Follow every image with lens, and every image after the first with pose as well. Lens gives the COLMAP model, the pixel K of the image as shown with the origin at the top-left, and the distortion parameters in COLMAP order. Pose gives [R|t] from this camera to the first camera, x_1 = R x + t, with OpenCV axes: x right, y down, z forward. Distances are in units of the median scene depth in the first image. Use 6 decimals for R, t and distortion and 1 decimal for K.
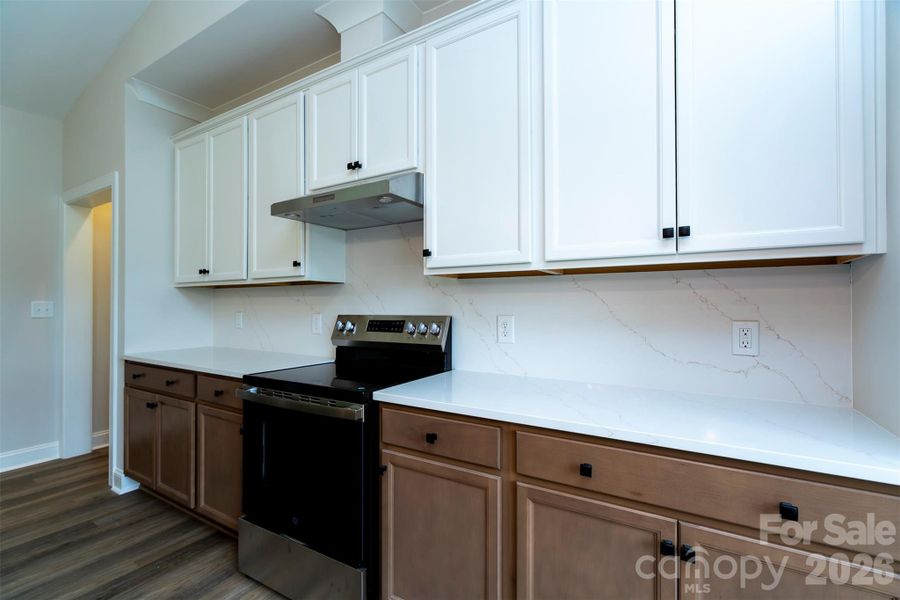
lens RADIAL K [[402.7, 0, 450.0], [0, 402.7, 300.0], [0, 0, 1]] dist [-0.002874, 0.000610]
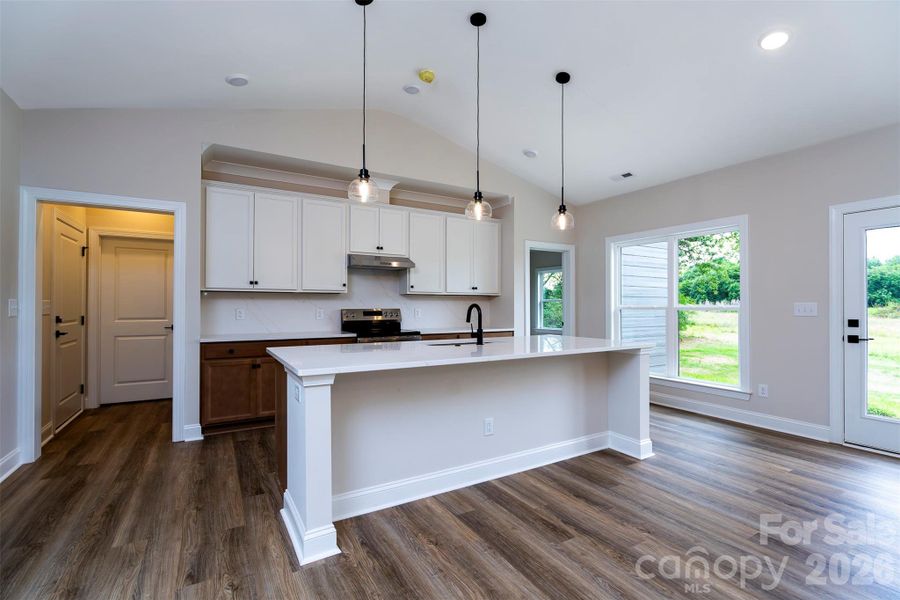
lens RADIAL K [[412.8, 0, 461.5], [0, 412.8, 304.0], [0, 0, 1]] dist [0.000943, 0.000444]
pose [[0.456404, 0.003782, 0.889764, -2.202713], [-0.011119, 0.999937, 0.001453, 0.000768], [-0.889703, -0.010557, 0.456418, -0.586941]]
